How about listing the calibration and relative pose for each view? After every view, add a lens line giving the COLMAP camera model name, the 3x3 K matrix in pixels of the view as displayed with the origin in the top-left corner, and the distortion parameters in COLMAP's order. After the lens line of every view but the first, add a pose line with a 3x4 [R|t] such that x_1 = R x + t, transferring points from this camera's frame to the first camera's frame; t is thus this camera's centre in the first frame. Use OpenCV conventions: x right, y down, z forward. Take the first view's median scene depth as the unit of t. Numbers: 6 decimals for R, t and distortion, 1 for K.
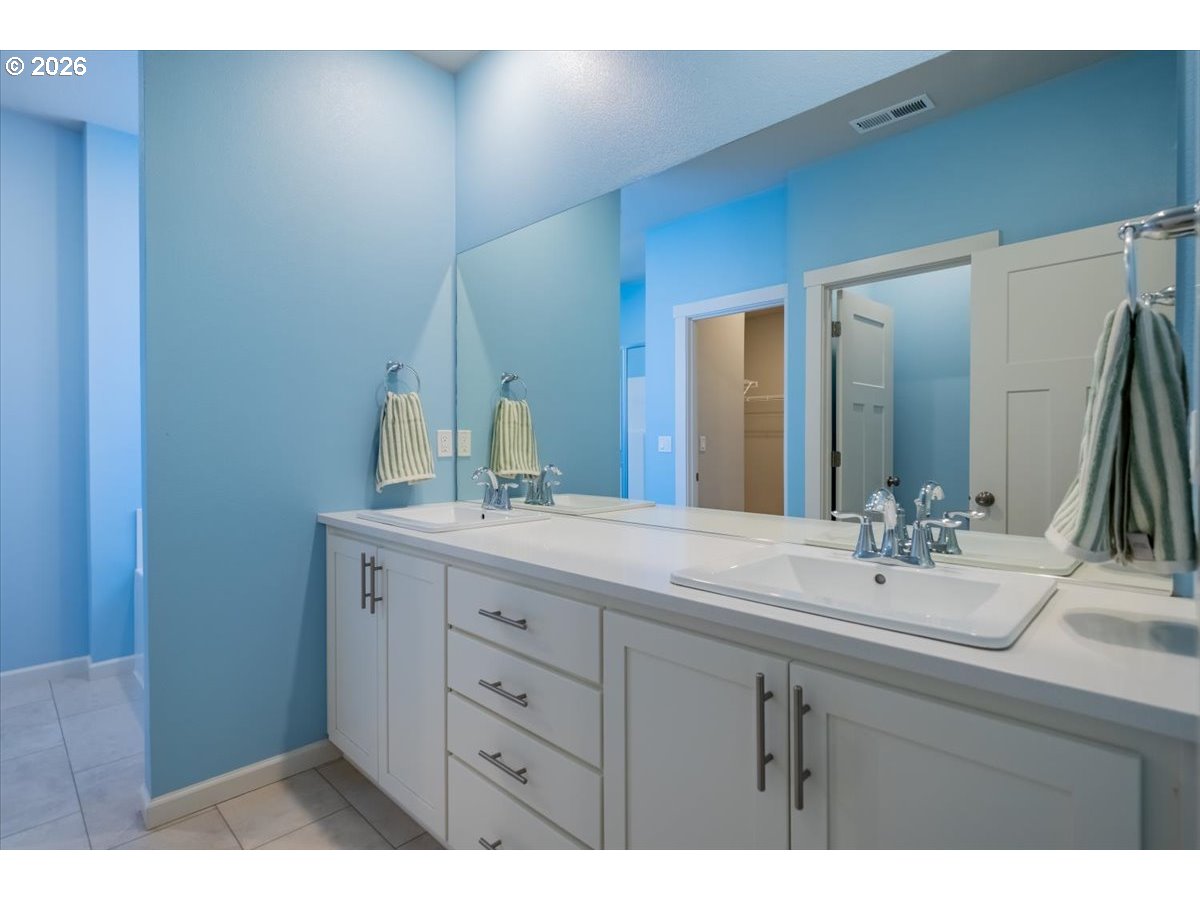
lens RADIAL K [[606.6, 0, 600.0], [0, 606.6, 450.0], [0, 0, 1]] dist [0.000945, 0.000080]
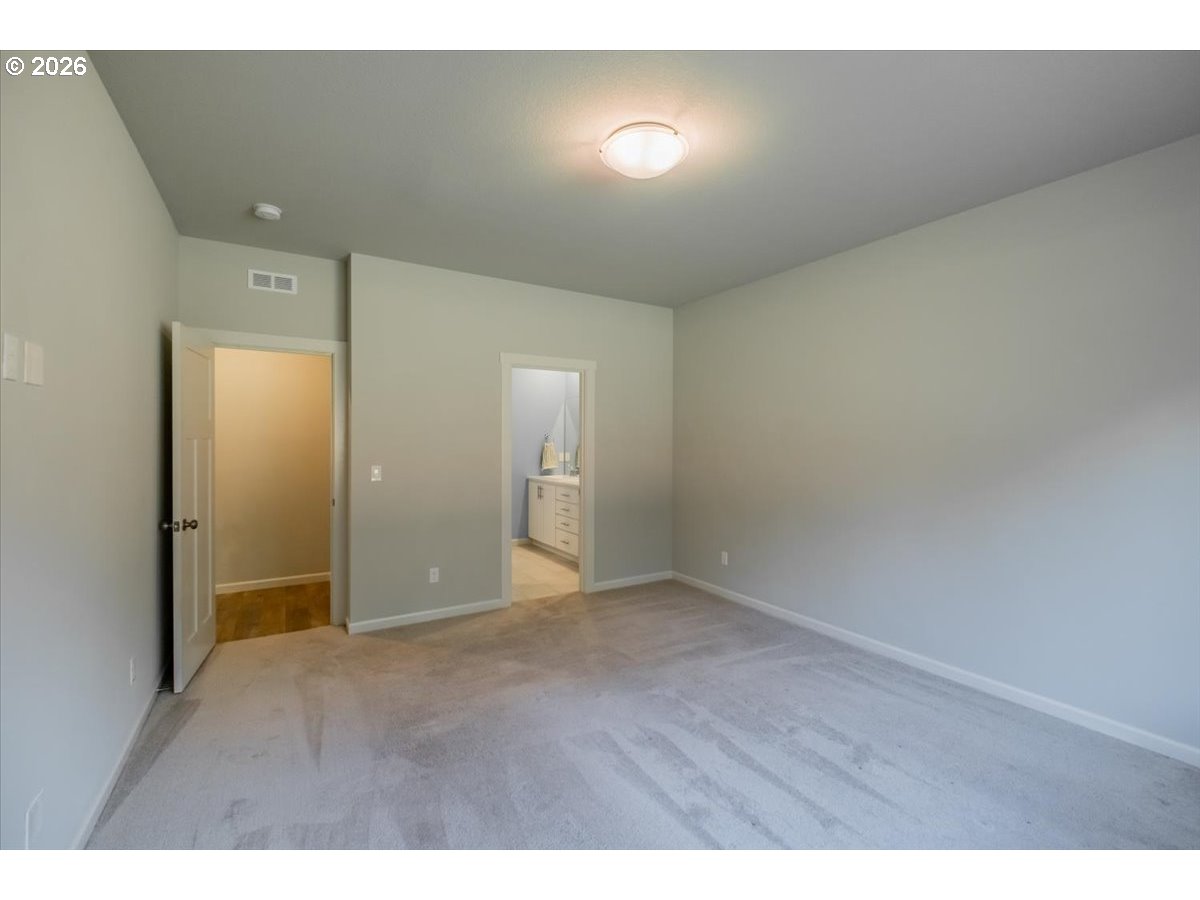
lens RADIAL K [[516.9, 0, 604.7], [0, 516.9, 445.6], [0, 0, 1]] dist [0.001055, -0.004225]
pose [[0.972426, 0.004836, -0.233163, 0.744640], [-0.005809, 0.999977, -0.003485, -0.076828], [0.233141, 0.004743, 0.972431, -1.988673]]
